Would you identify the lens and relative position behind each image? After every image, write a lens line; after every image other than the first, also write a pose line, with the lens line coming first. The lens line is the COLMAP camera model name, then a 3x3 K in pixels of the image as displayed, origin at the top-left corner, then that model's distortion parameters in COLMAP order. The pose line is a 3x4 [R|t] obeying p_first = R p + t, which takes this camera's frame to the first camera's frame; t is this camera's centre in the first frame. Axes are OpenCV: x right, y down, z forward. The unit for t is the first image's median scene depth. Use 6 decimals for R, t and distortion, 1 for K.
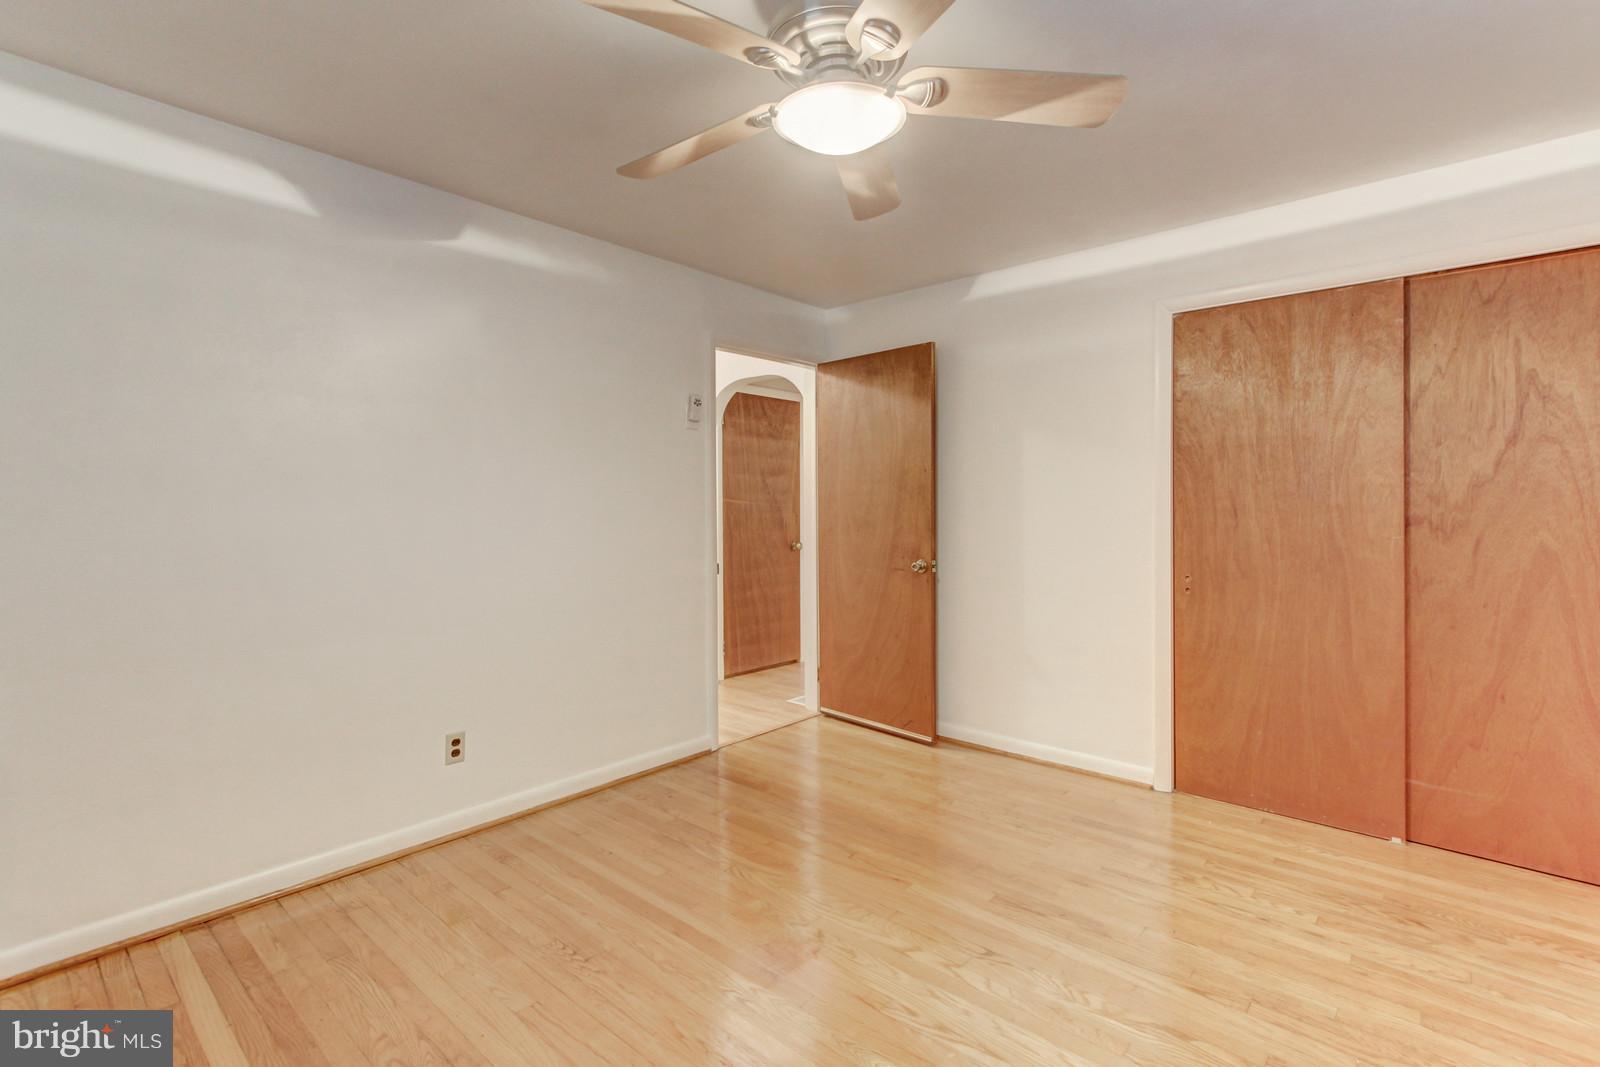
lens RADIAL K [[730.2, 0, 802.7], [0, 730.2, 524.7], [0, 0, 1]] dist [0.002517, 0.000098]
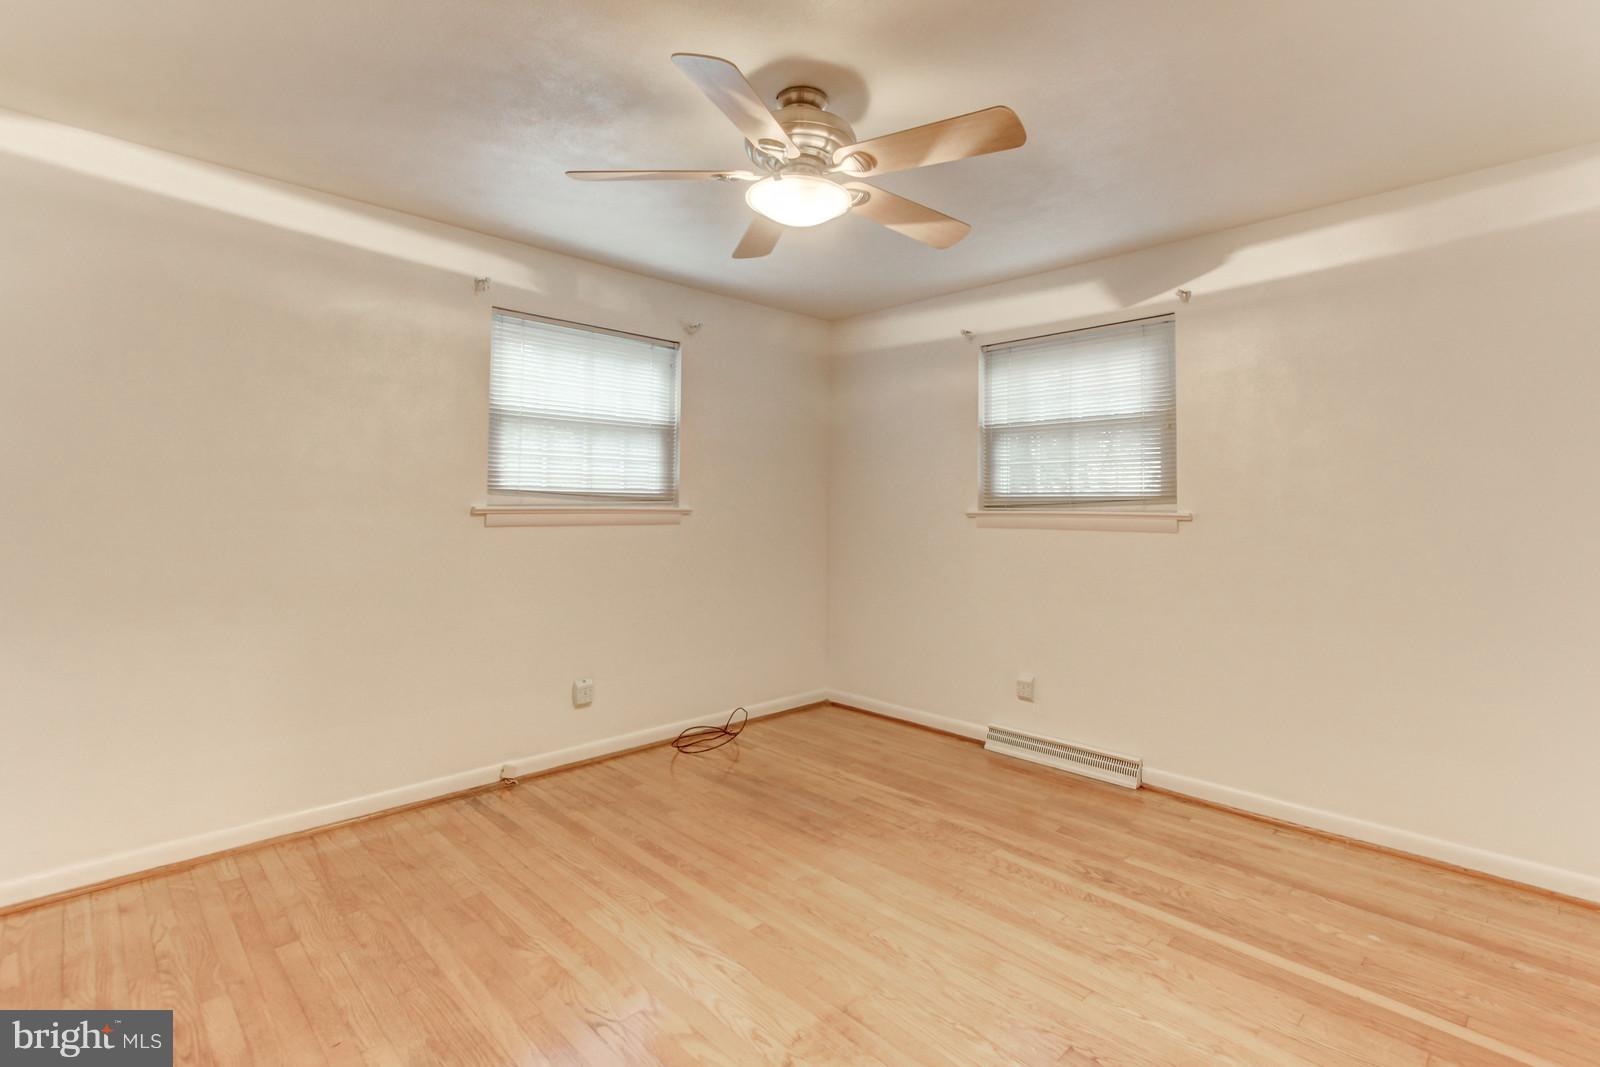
lens RADIAL K [[730.2, 0, 806.3], [0, 730.2, 516.1], [0, 0, 1]] dist [0.002517, 0.000098]
pose [[-0.997751, -0.007600, 0.066592, -0.047733], [-0.006629, 0.999869, 0.014794, -0.025930], [-0.066695, 0.014319, -0.997671, 2.033974]]
